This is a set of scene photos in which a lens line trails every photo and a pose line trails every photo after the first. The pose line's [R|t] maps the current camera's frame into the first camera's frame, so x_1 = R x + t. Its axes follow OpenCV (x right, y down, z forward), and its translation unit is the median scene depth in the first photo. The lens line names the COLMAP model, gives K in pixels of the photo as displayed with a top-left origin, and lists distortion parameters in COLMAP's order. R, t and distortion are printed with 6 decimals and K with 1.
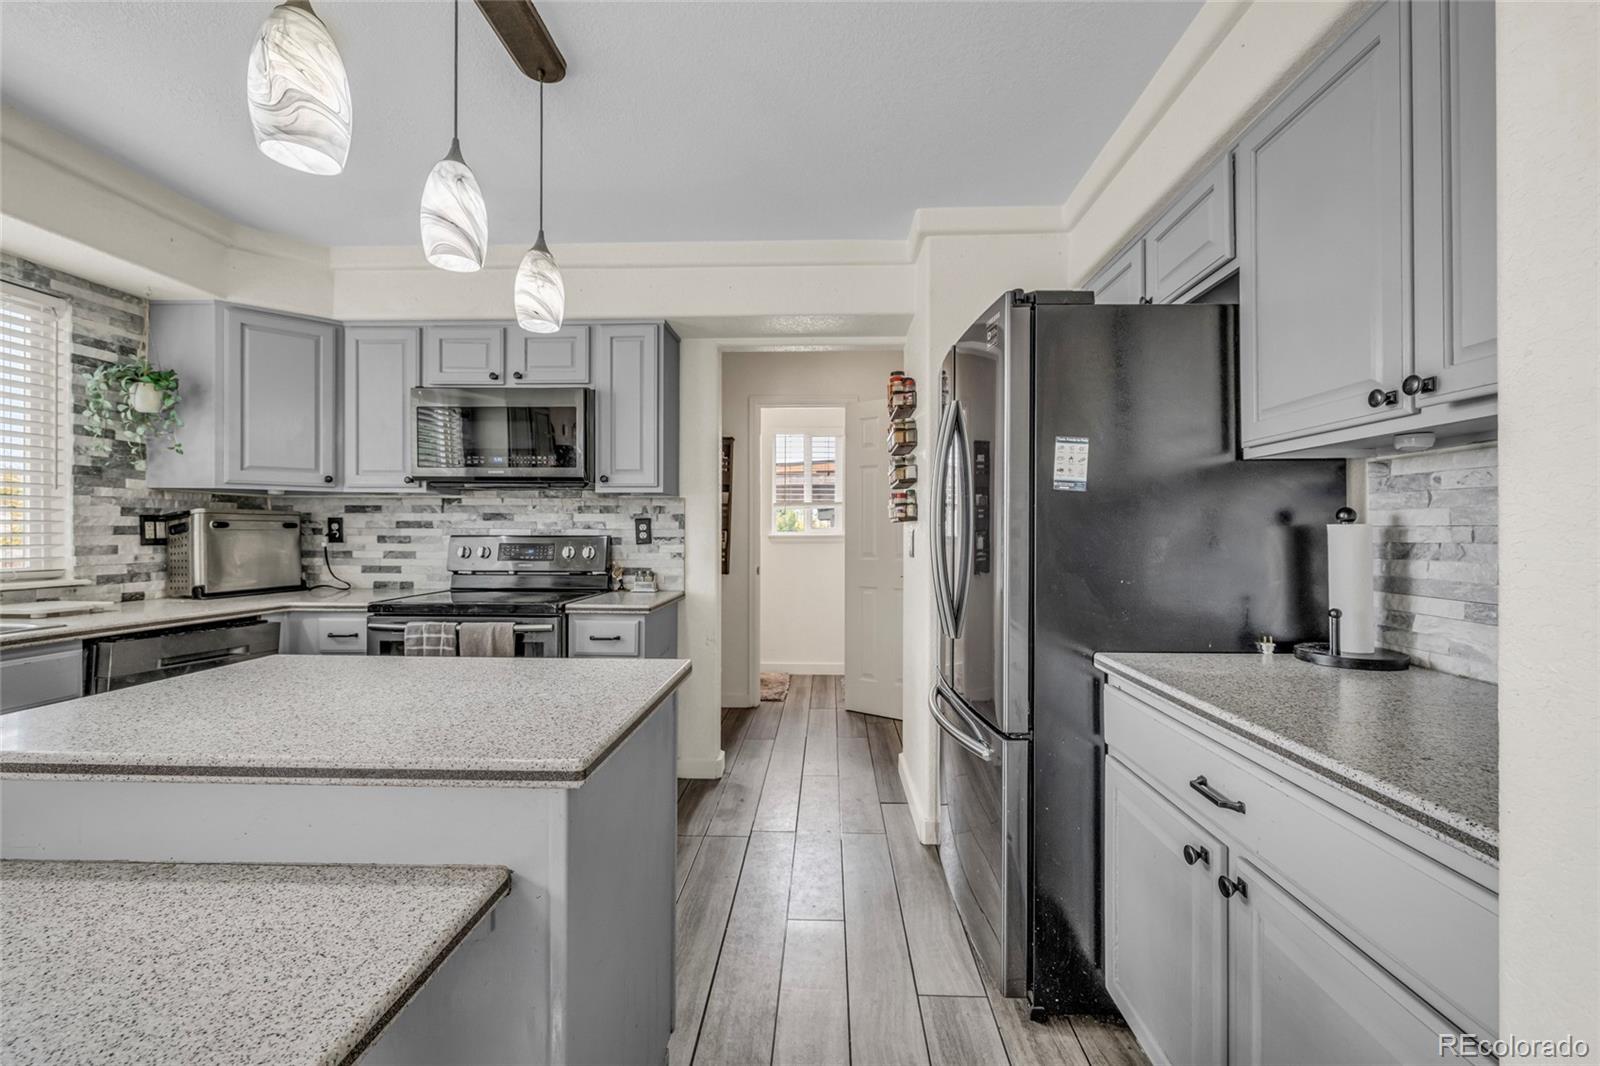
lens RADIAL K [[669.0, 0, 806.3], [0, 669.0, 531.2], [0, 0, 1]] dist [-0.004598, 0.002251]
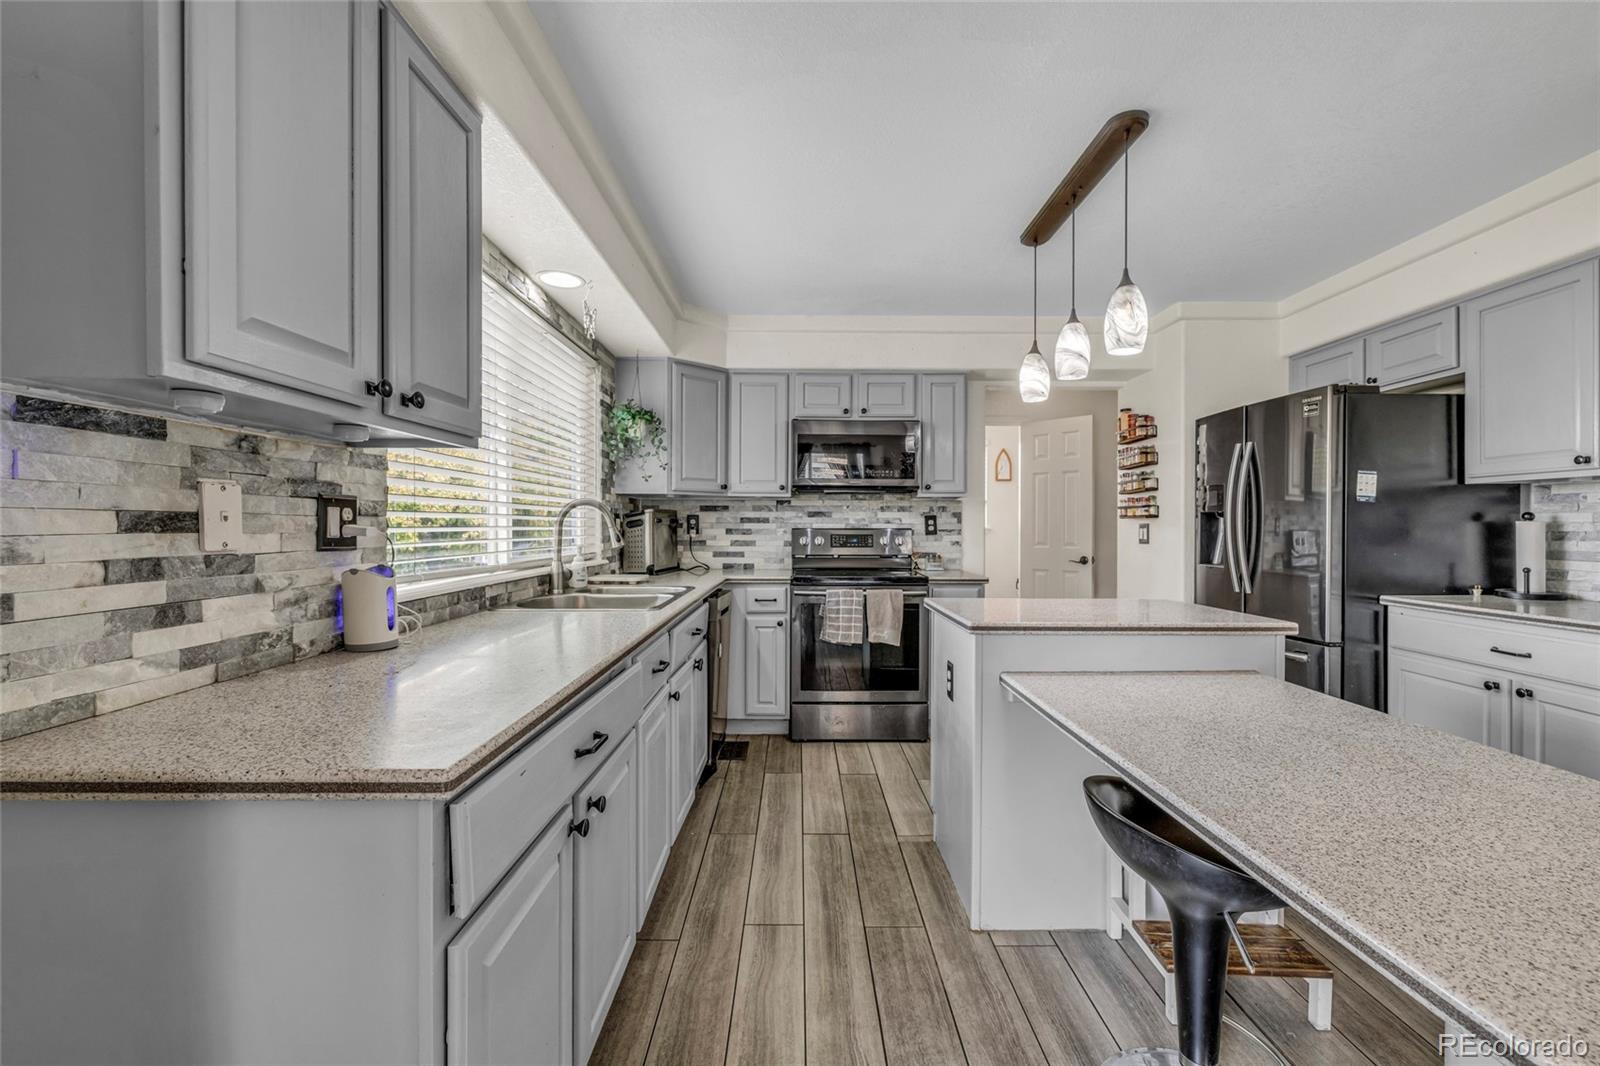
lens RADIAL K [[669.0, 0, 805.9], [0, 669.0, 528.8], [0, 0, 1]] dist [-0.004598, 0.002251]
pose [[0.999189, -0.000776, 0.040250, -0.640509], [0.000557, 0.999985, 0.005456, -0.000405], [-0.040254, -0.005429, 0.999175, -0.379558]]
